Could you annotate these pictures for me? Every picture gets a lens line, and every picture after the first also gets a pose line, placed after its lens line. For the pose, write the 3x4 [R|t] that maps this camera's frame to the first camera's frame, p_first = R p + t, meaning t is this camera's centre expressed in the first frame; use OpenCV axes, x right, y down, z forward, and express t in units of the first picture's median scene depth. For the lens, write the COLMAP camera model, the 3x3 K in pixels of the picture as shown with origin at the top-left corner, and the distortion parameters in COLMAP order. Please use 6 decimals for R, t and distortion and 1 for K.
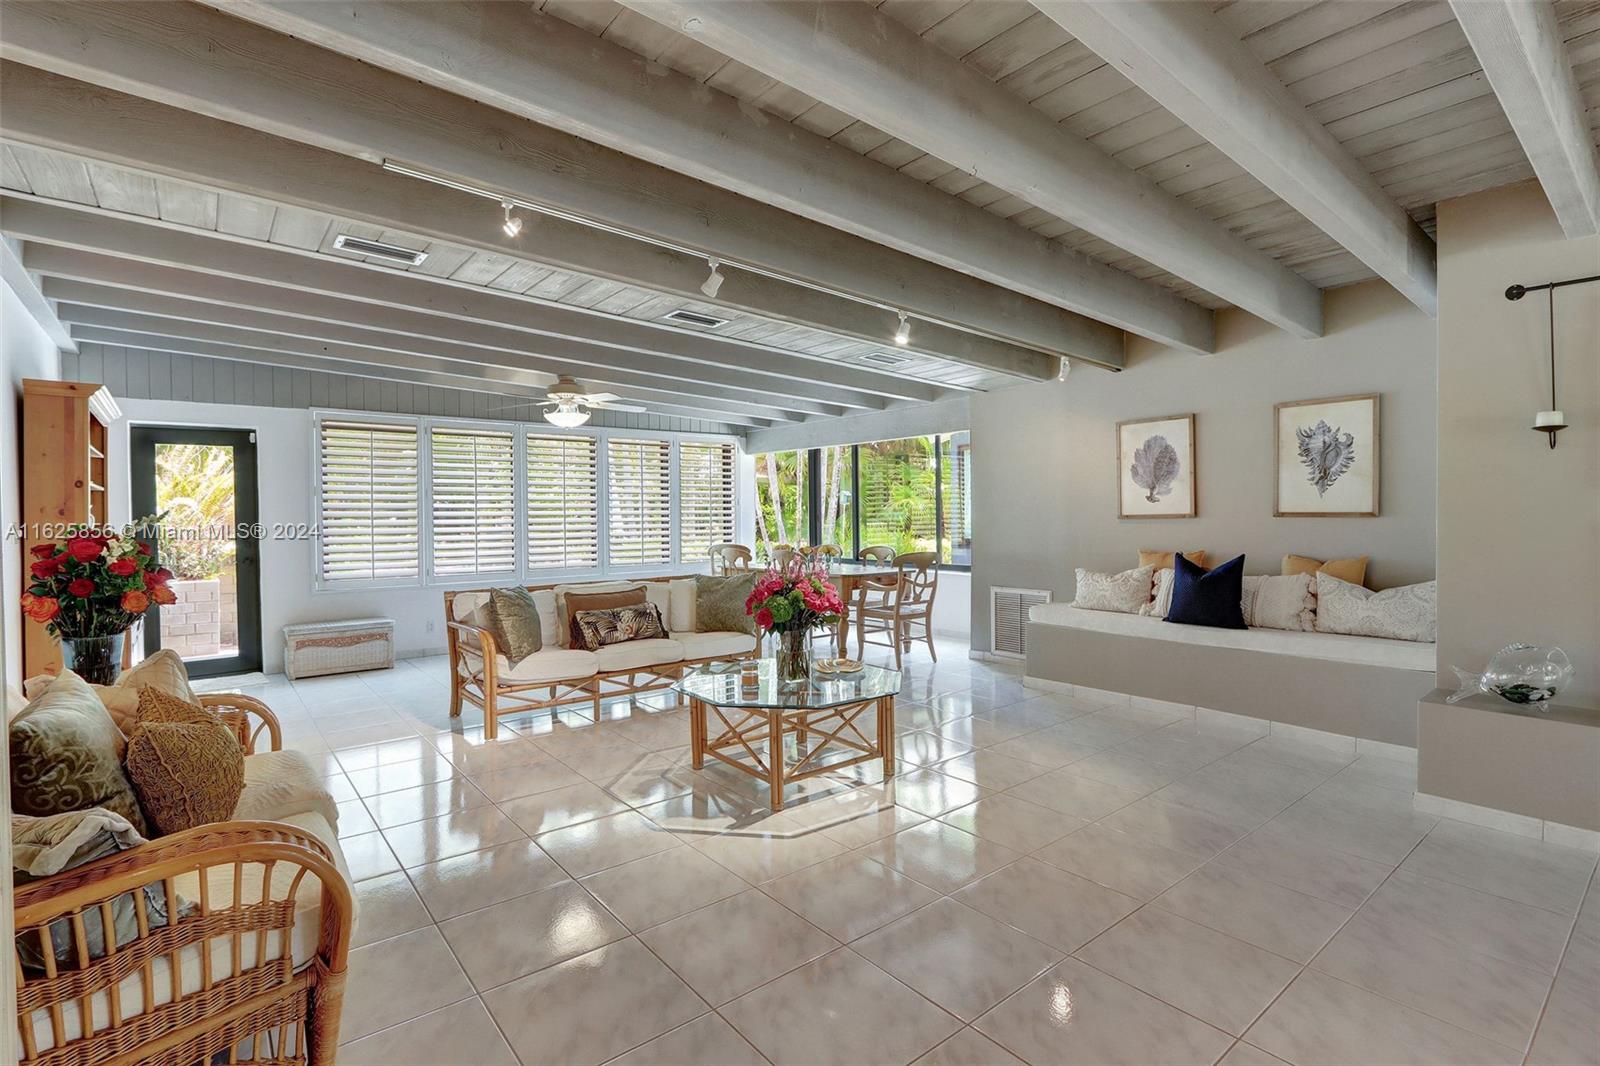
lens RADIAL K [[748.3, 0, 802.4], [0, 748.3, 522.6], [0, 0, 1]] dist [-0.017279, 0.000484]
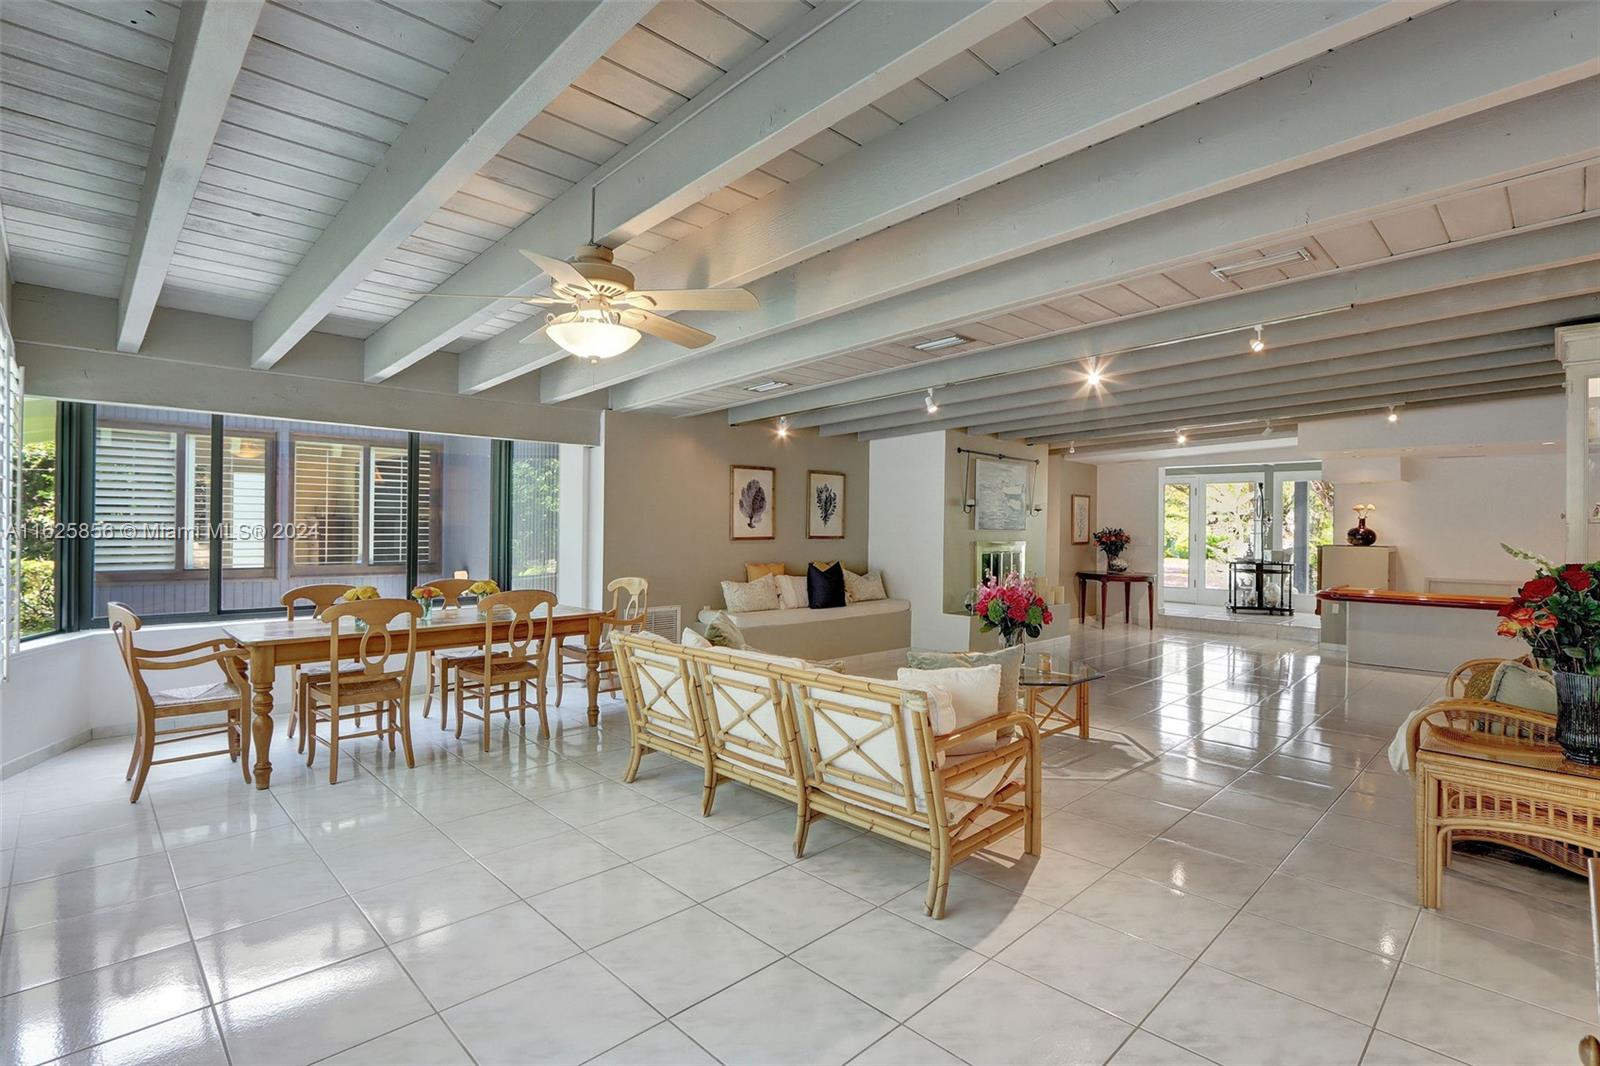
lens RADIAL K [[748.3, 0, 806.0], [0, 748.3, 533.5], [0, 0, 1]] dist [-0.017279, 0.000484]
pose [[-0.084191, 0.000134, 0.996450, -0.876951], [0.002189, 0.999998, 0.000050, -0.017142], [-0.996447, 0.002185, -0.084191, 0.995795]]
